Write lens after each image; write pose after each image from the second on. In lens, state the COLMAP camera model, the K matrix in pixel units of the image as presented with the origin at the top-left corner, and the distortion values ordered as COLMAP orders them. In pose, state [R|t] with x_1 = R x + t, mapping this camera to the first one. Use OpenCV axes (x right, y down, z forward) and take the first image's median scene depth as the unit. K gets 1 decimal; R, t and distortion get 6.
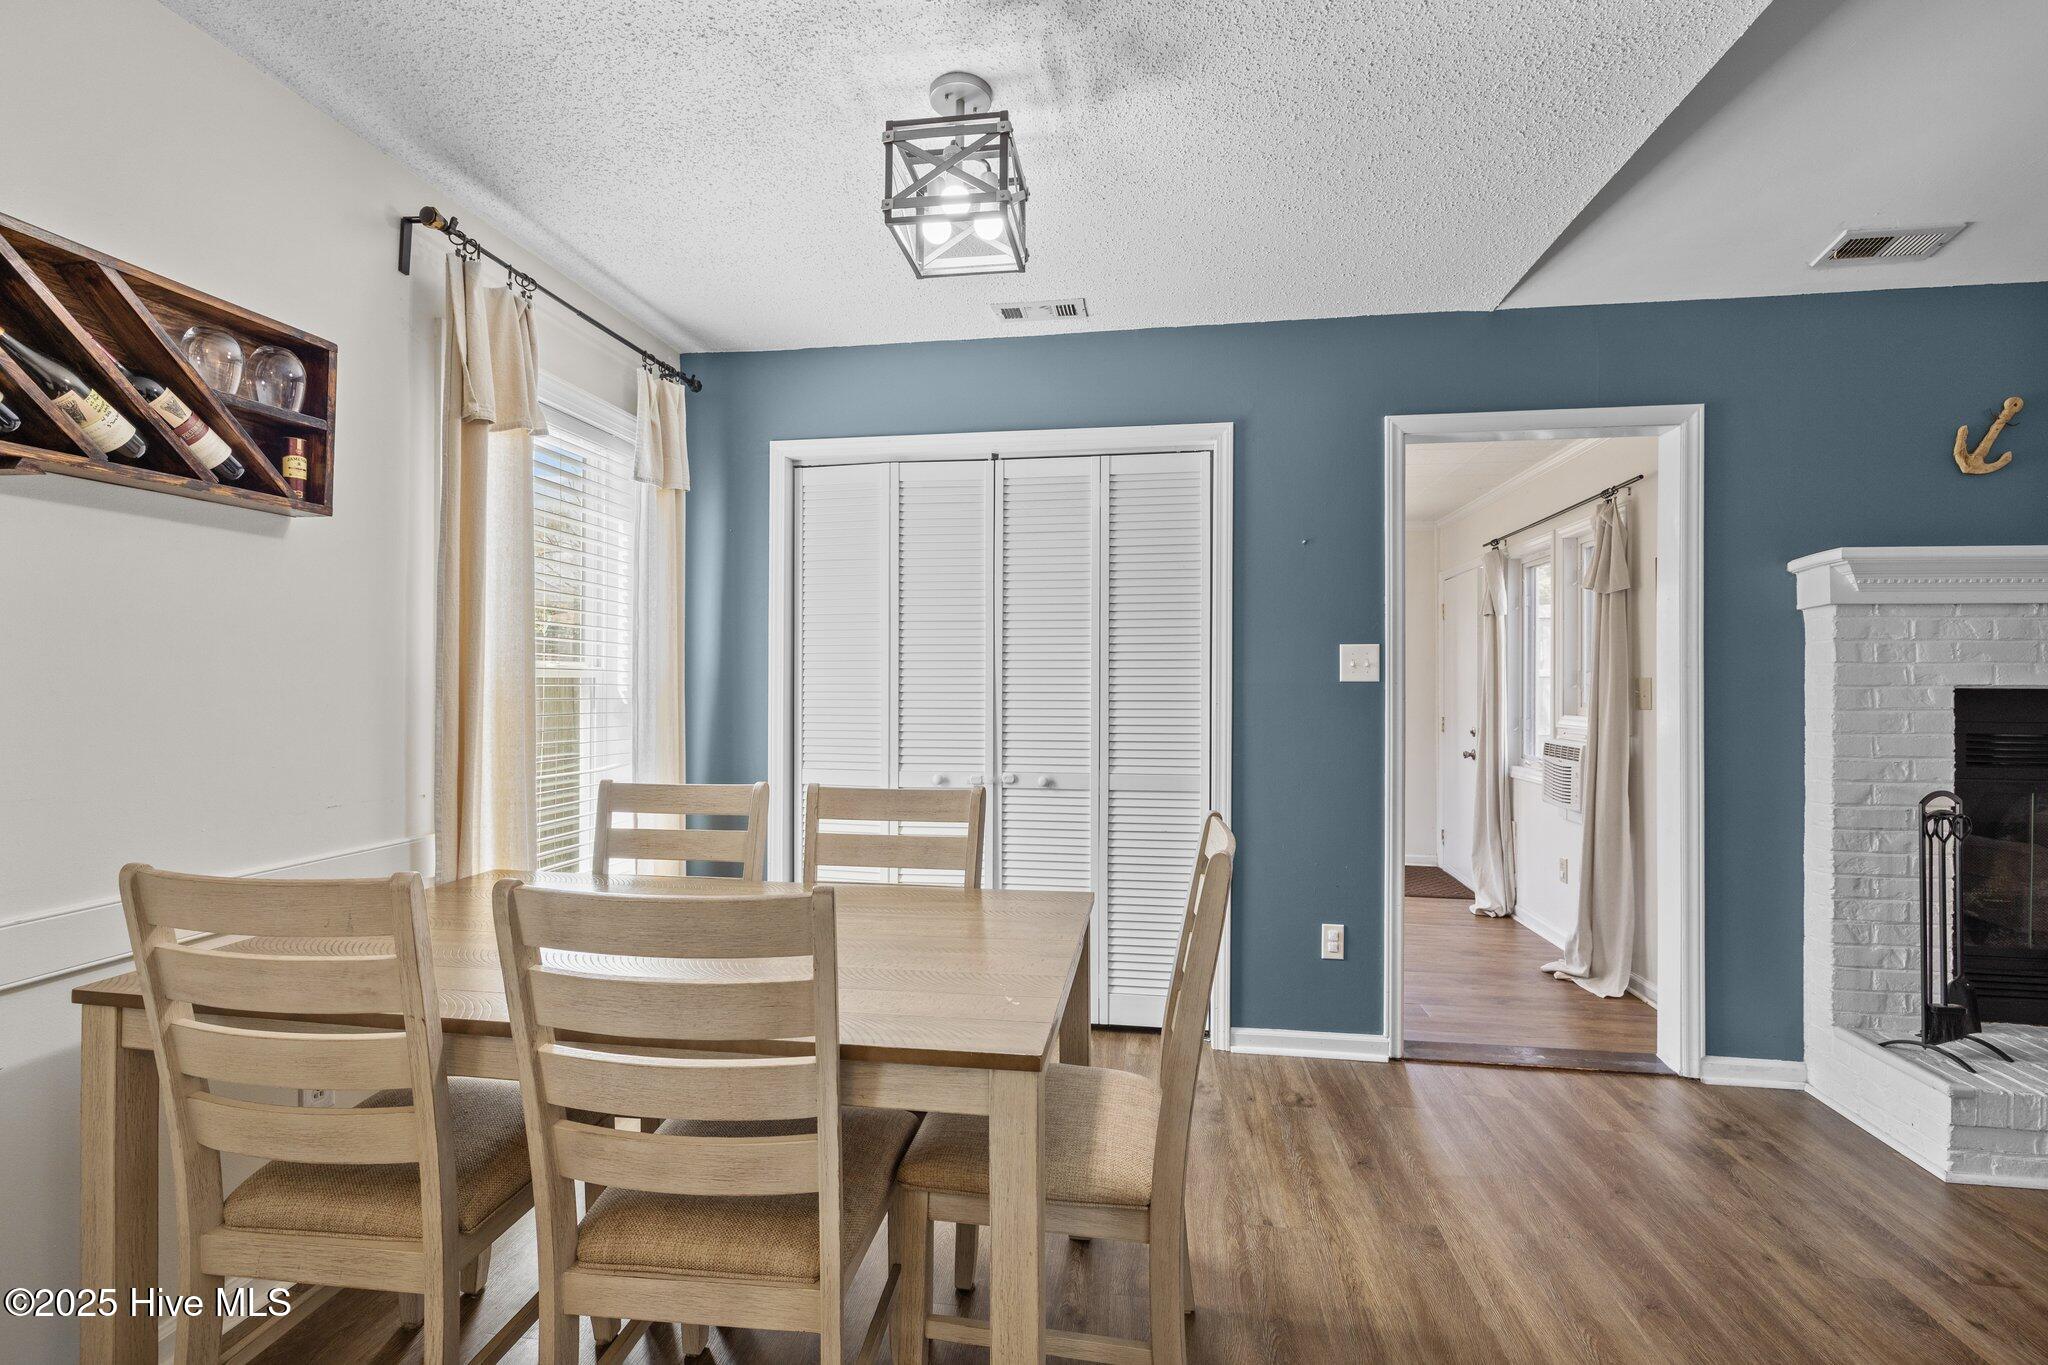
lens RADIAL K [[915.5, 0, 1024.0], [0, 915.5, 682.5], [0, 0, 1]] dist [-0.005918, -0.000118]
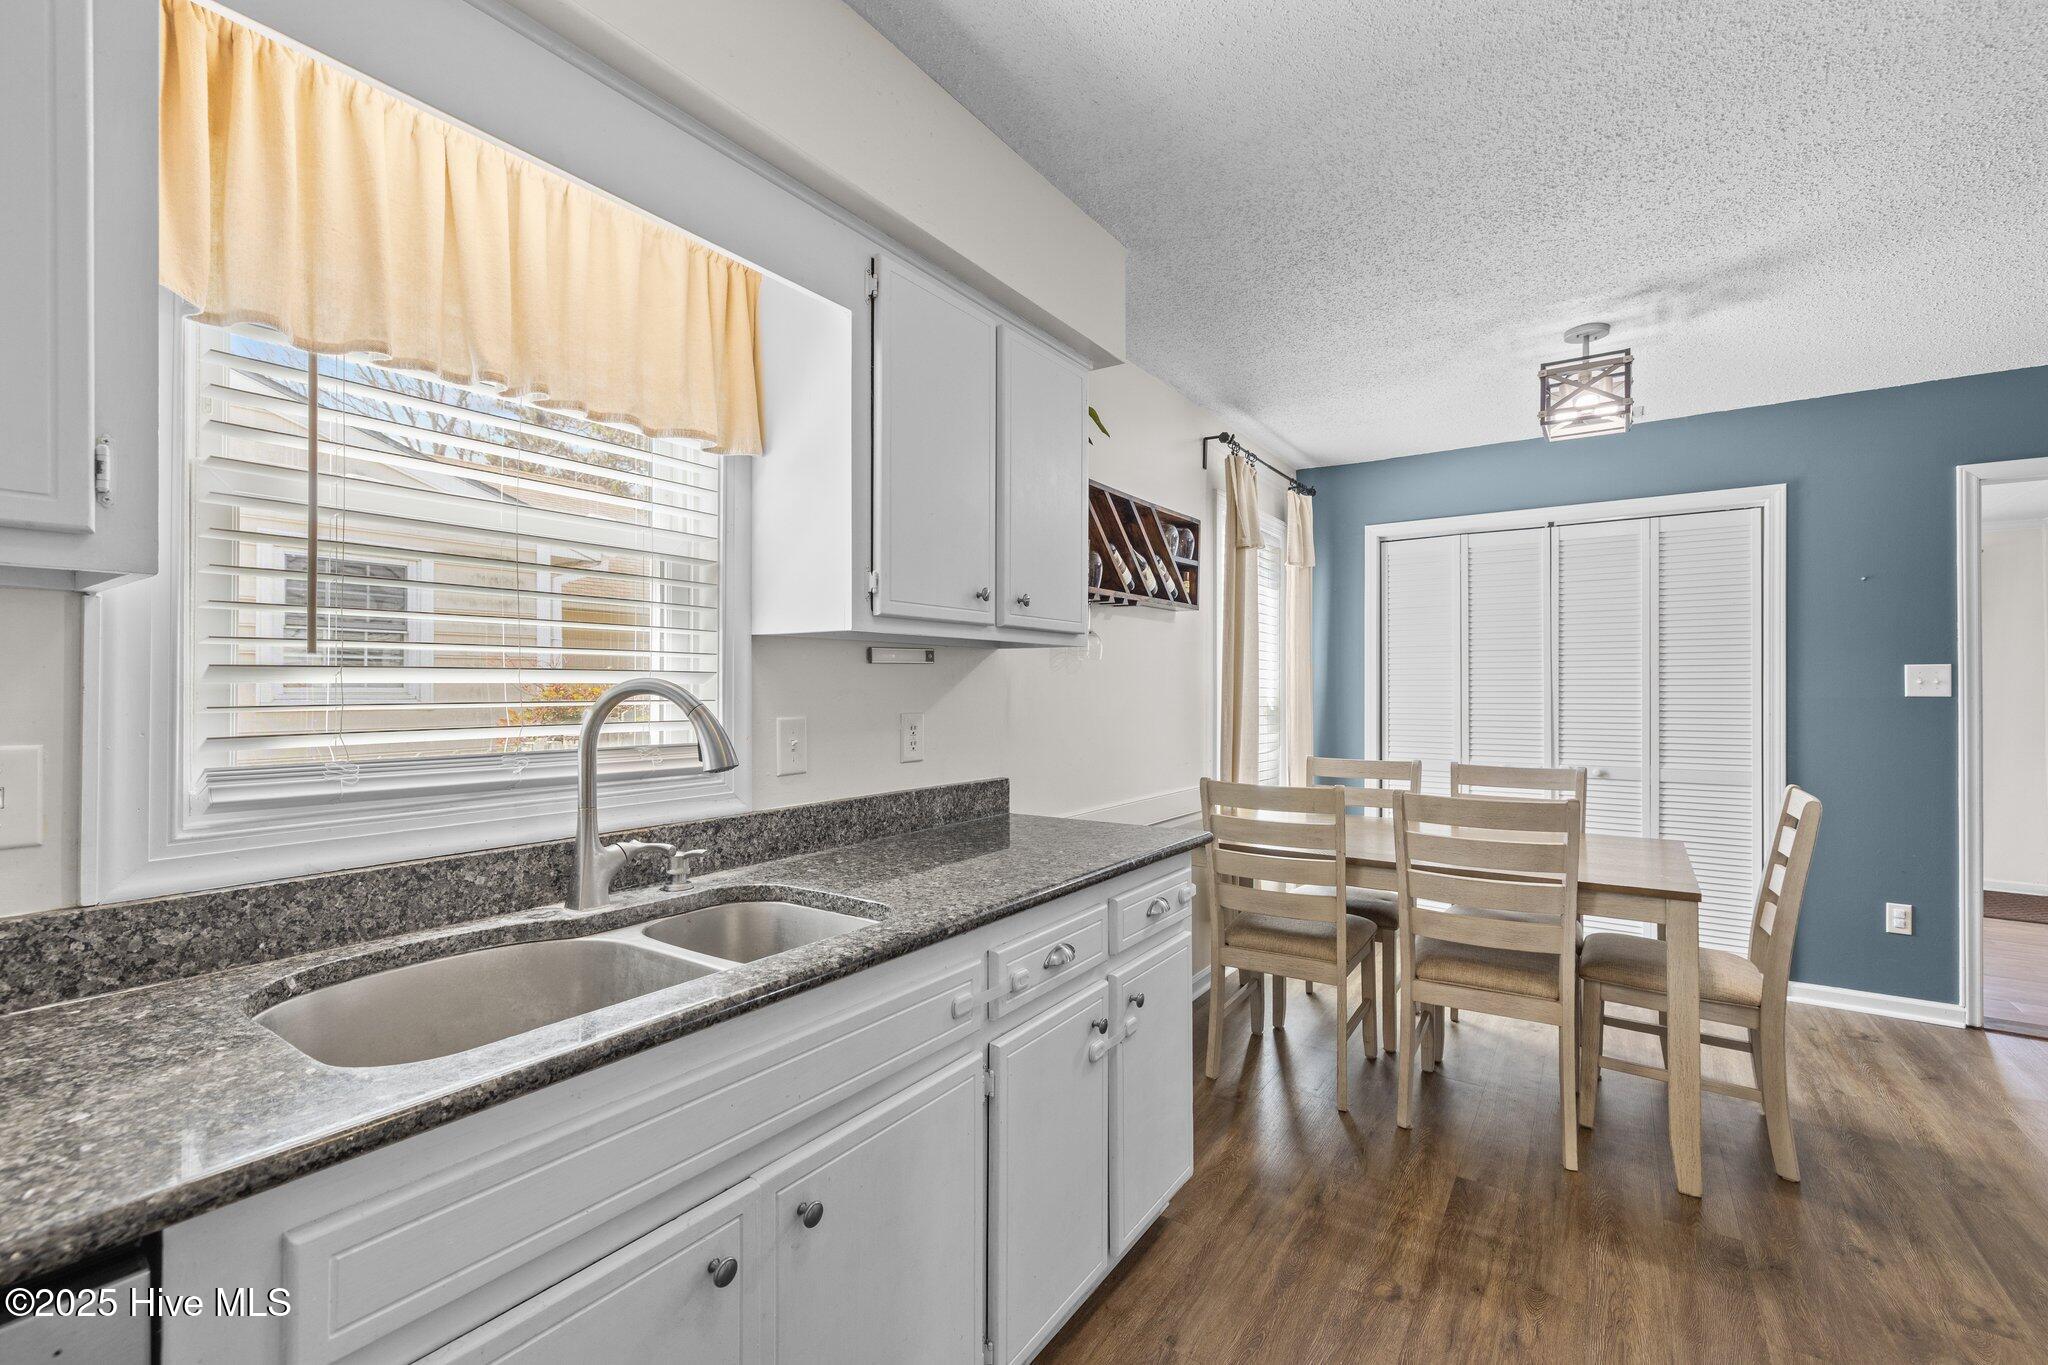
lens RADIAL K [[875.3, 0, 1024.0], [0, 875.3, 682.5], [0, 0, 1]] dist [0.005154, -0.001152]
pose [[0.899282, -0.003419, -0.437356, -0.192994], [-0.000107, 0.999968, -0.008037, -0.010762], [0.437370, 0.007274, 0.899252, -0.551043]]
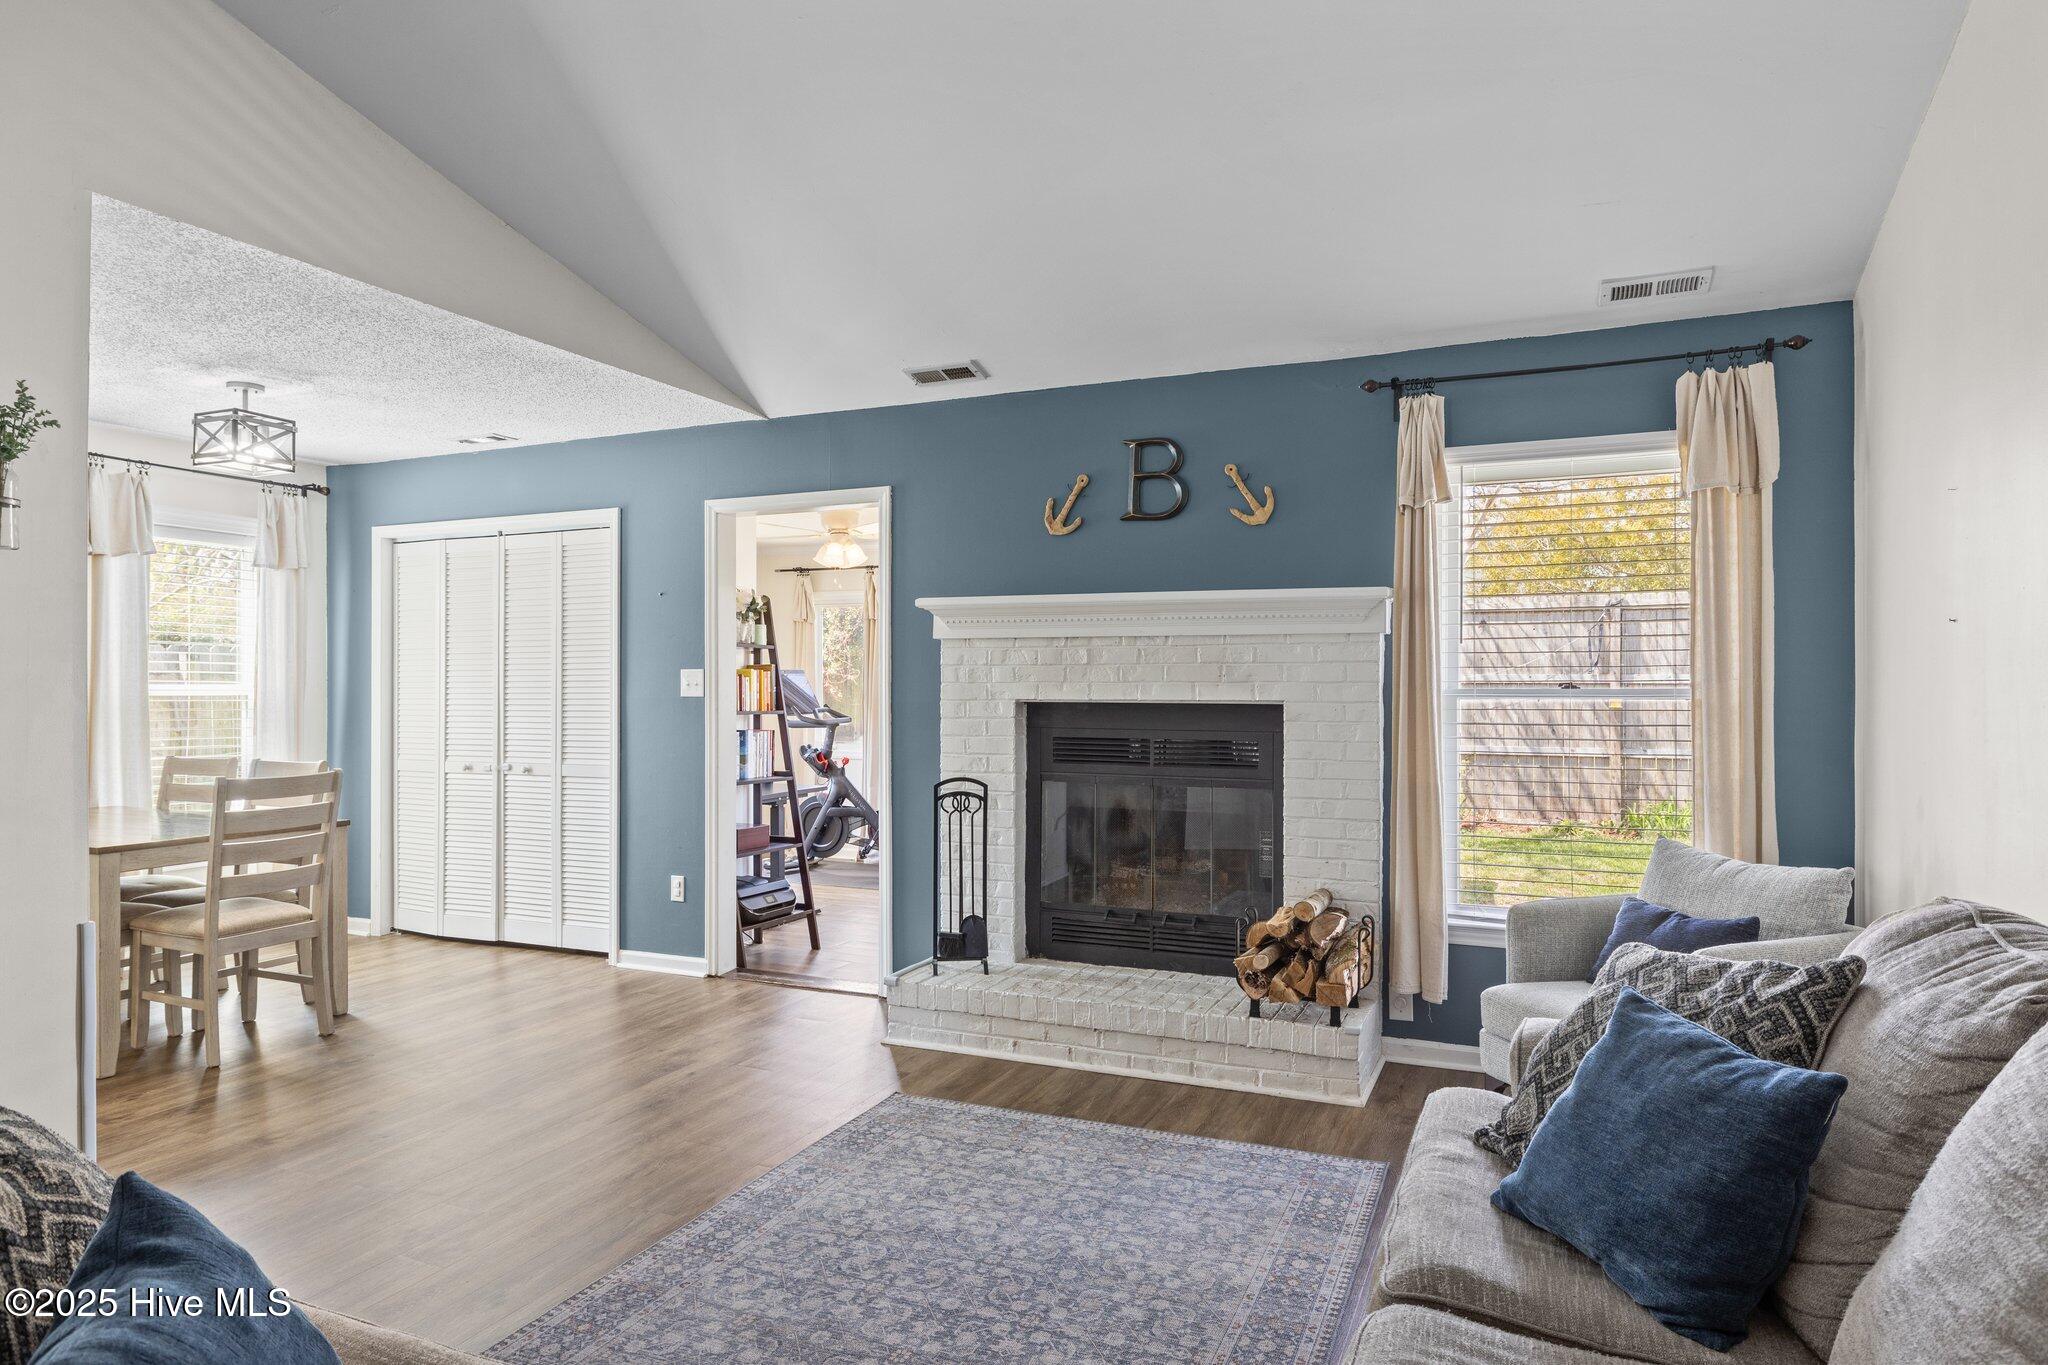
lens RADIAL K [[1235.2, 0, 1024.0], [0, 1235.2, 682.5], [0, 0, 1]] dist [0.001576, 0.001048]
pose [[0.964134, -0.005127, -0.265366, 1.447217], [0.003754, 0.999977, -0.005679, -0.010559], [0.265389, 0.004479, 0.964131, -0.692277]]
